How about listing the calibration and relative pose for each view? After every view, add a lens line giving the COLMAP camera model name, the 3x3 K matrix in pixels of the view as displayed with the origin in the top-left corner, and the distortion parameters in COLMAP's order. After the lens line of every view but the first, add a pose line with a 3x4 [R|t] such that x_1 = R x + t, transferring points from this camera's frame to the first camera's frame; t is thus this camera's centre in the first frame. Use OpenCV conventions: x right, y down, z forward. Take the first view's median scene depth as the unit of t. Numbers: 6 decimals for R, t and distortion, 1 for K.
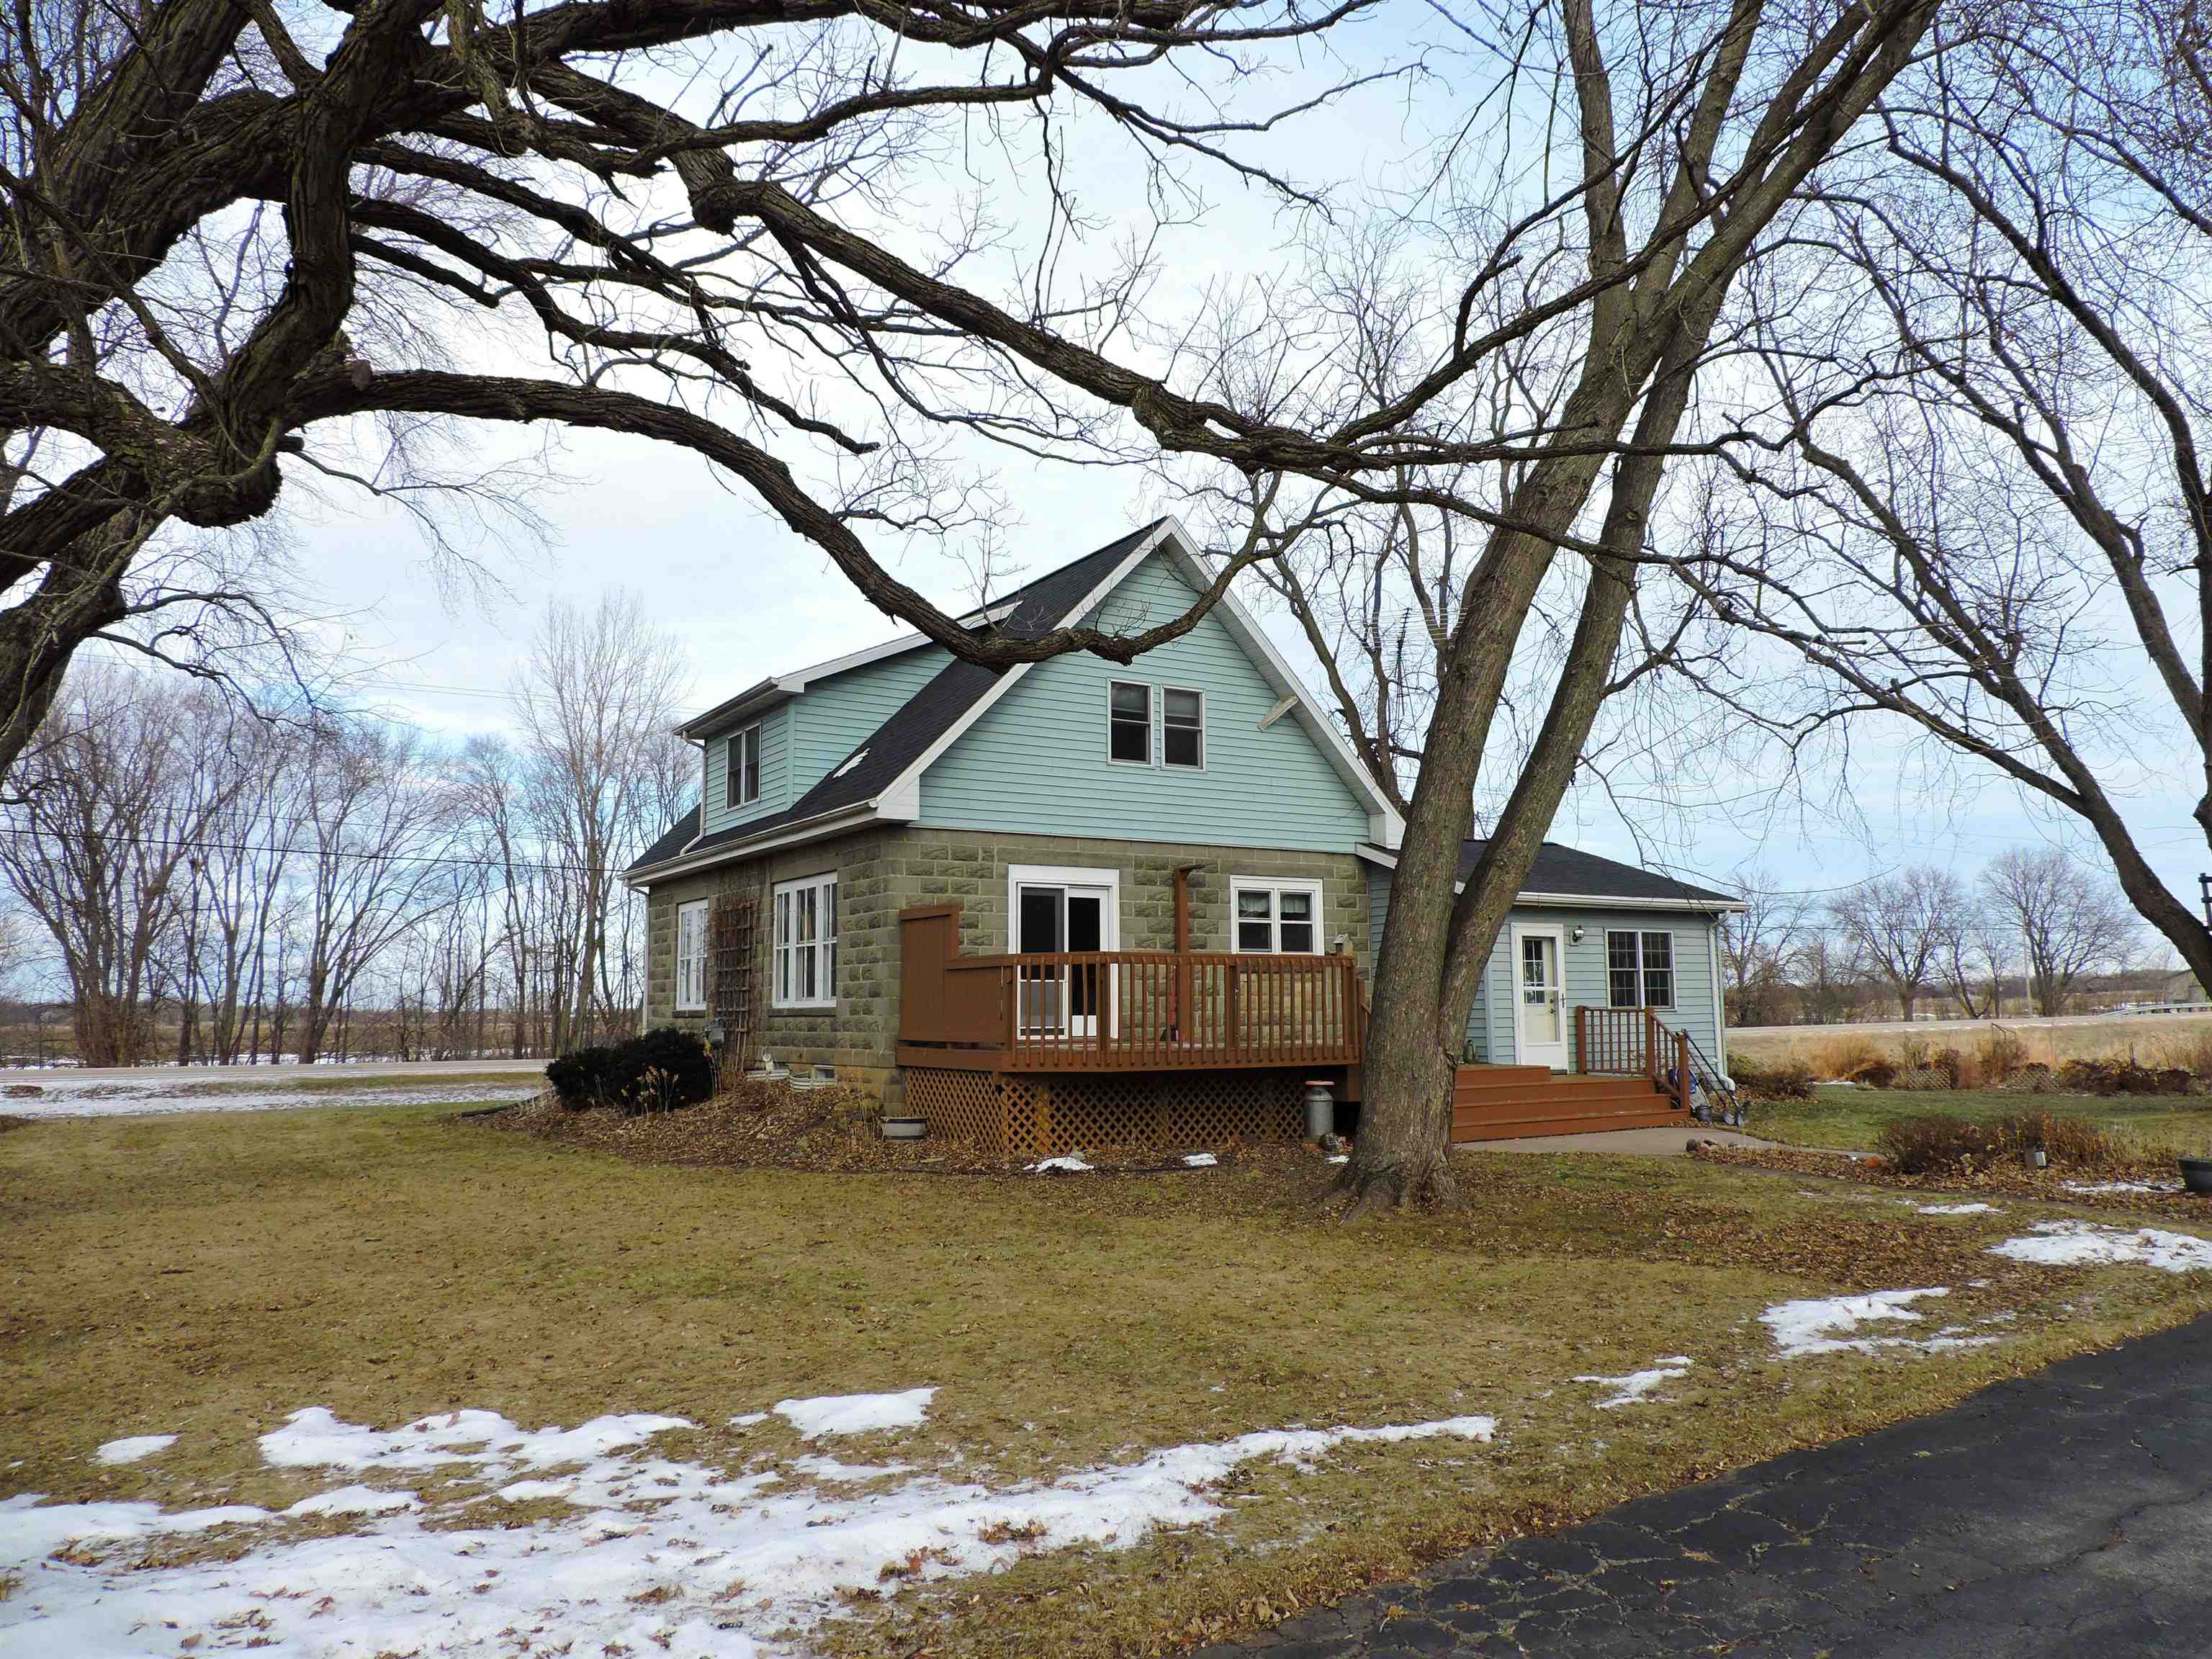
lens RADIAL K [[1528.3, 0, 1103.9], [0, 1528.3, 857.9], [0, 0, 1]] dist [-0.035912, 0.000919]
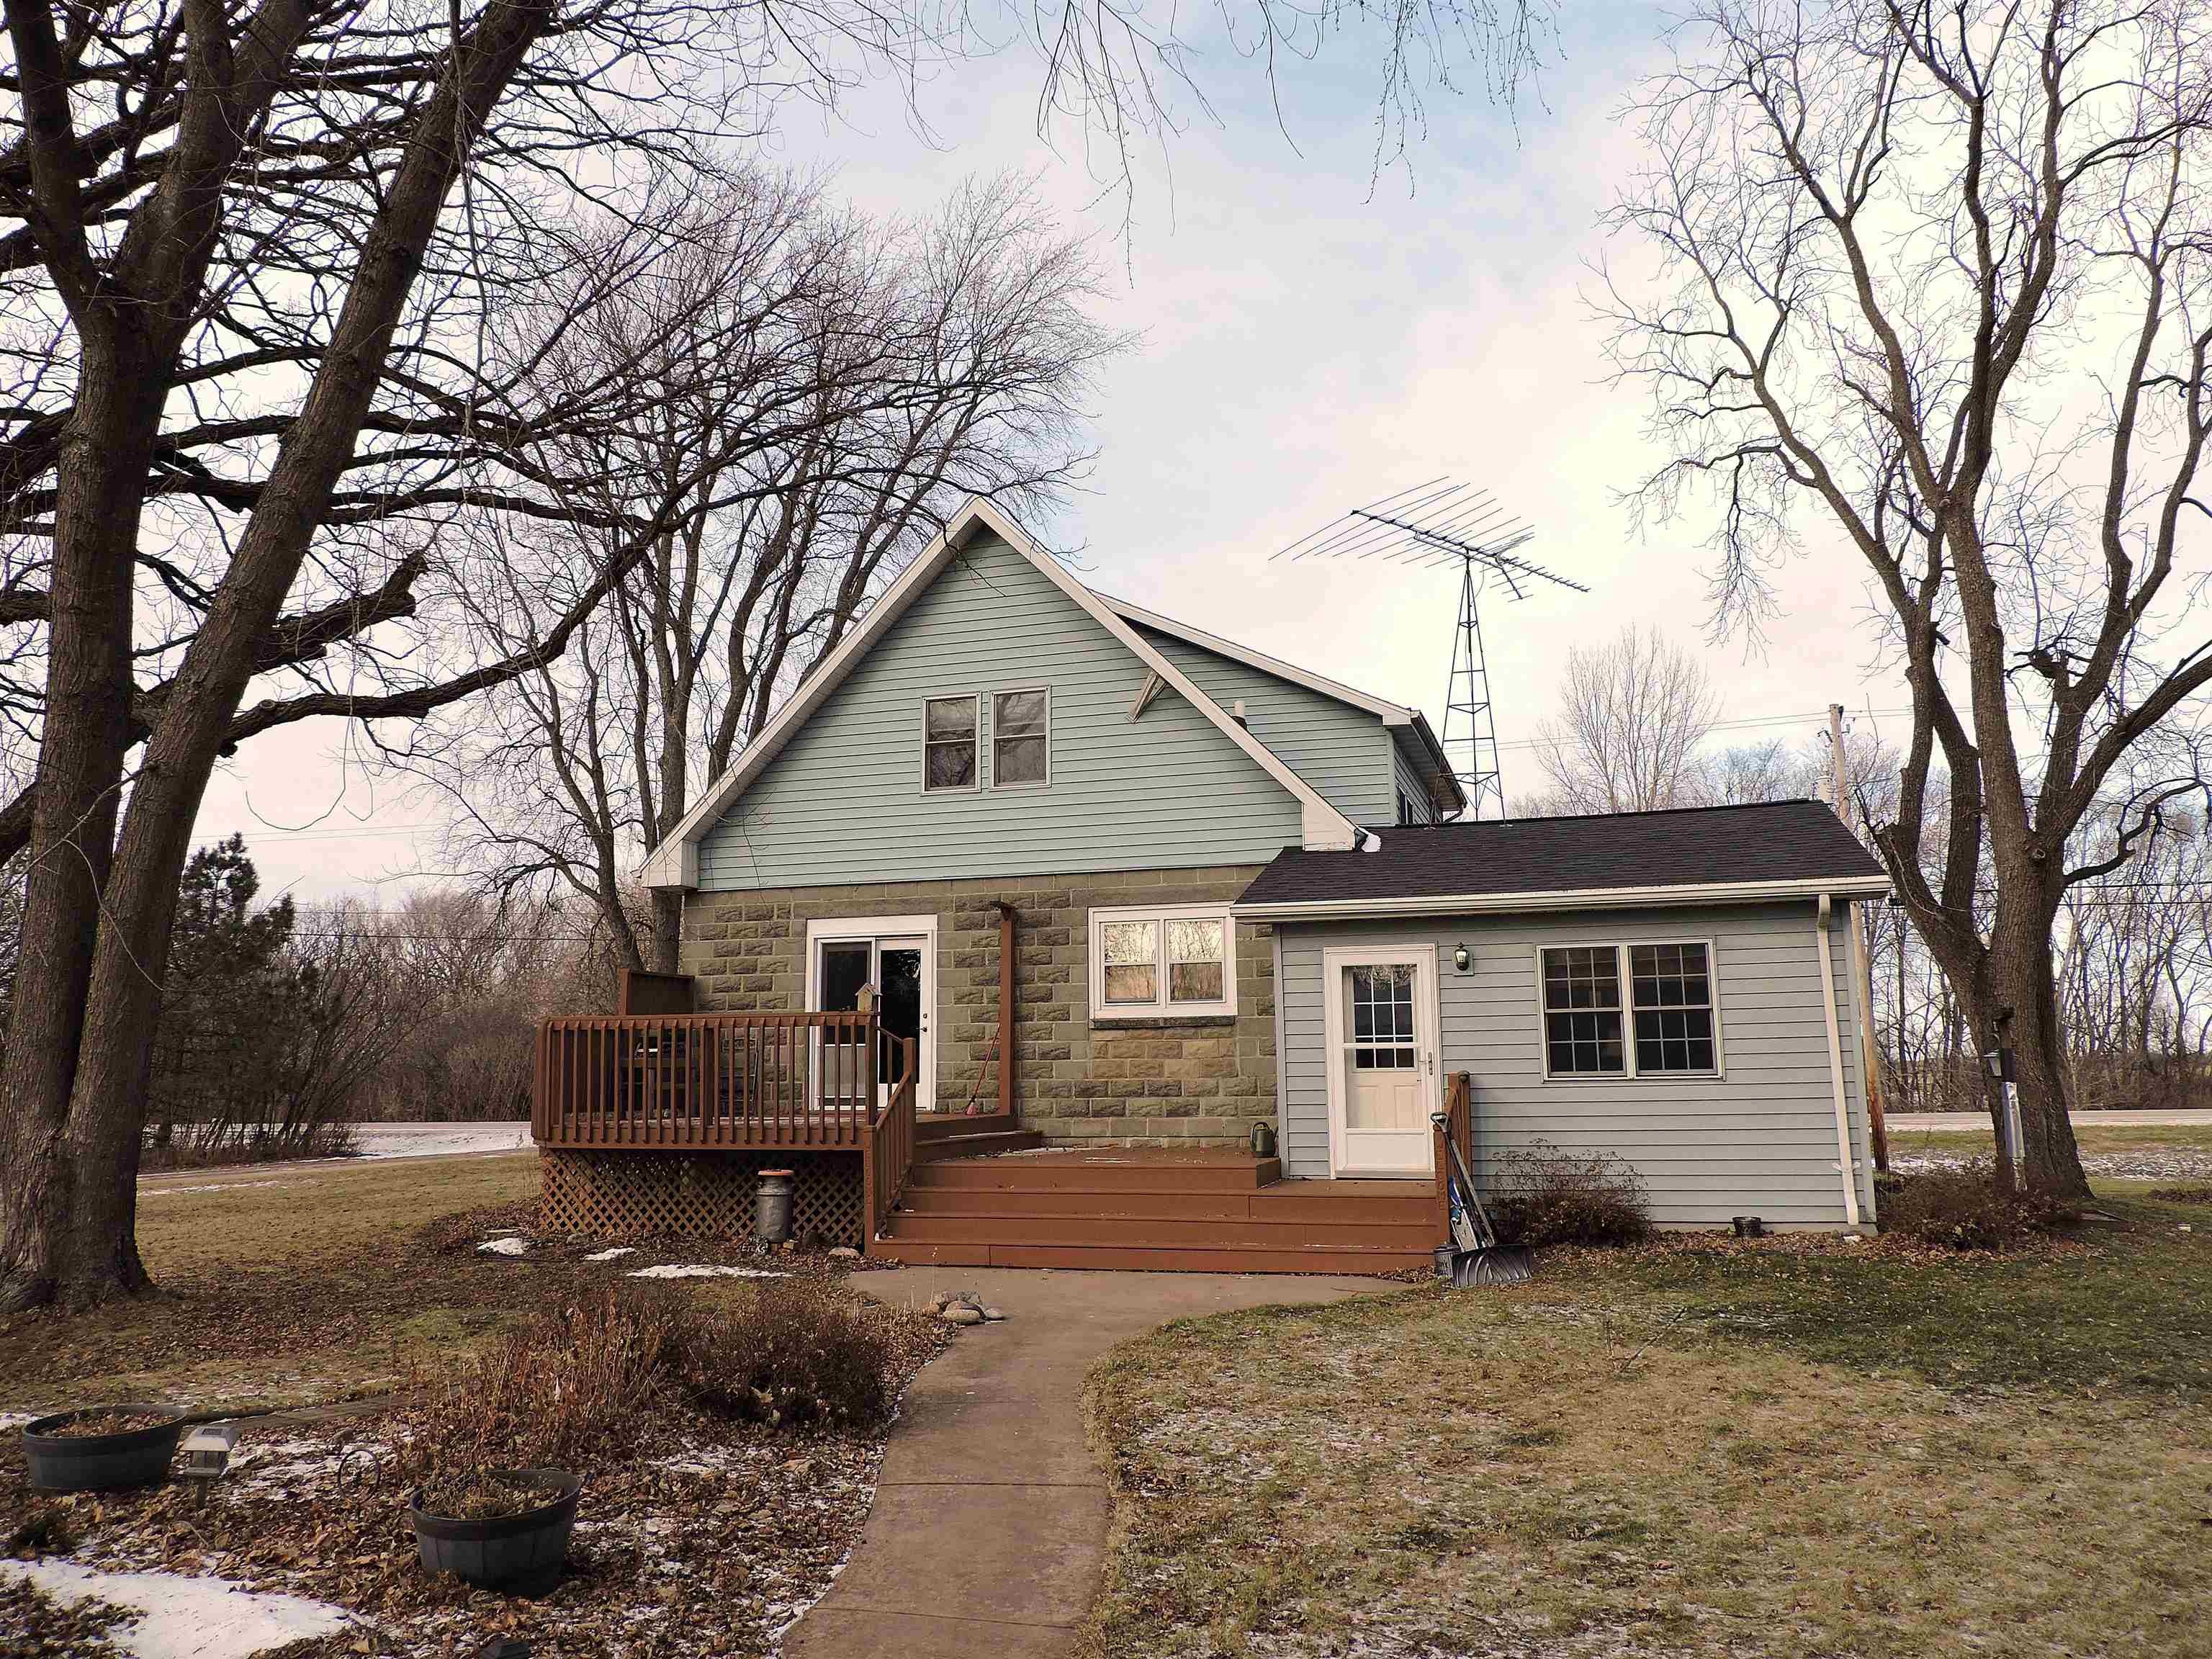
lens RADIAL K [[1528.3, 0, 1103.9], [0, 1528.3, 857.9], [0, 0, 1]] dist [-0.035912, 0.000919]
pose [[0.667047, -0.105068, -0.737569, 0.713908], [0.075799, 0.994439, -0.073108, 0.046200], [0.741149, -0.007140, 0.671302, 0.489957]]
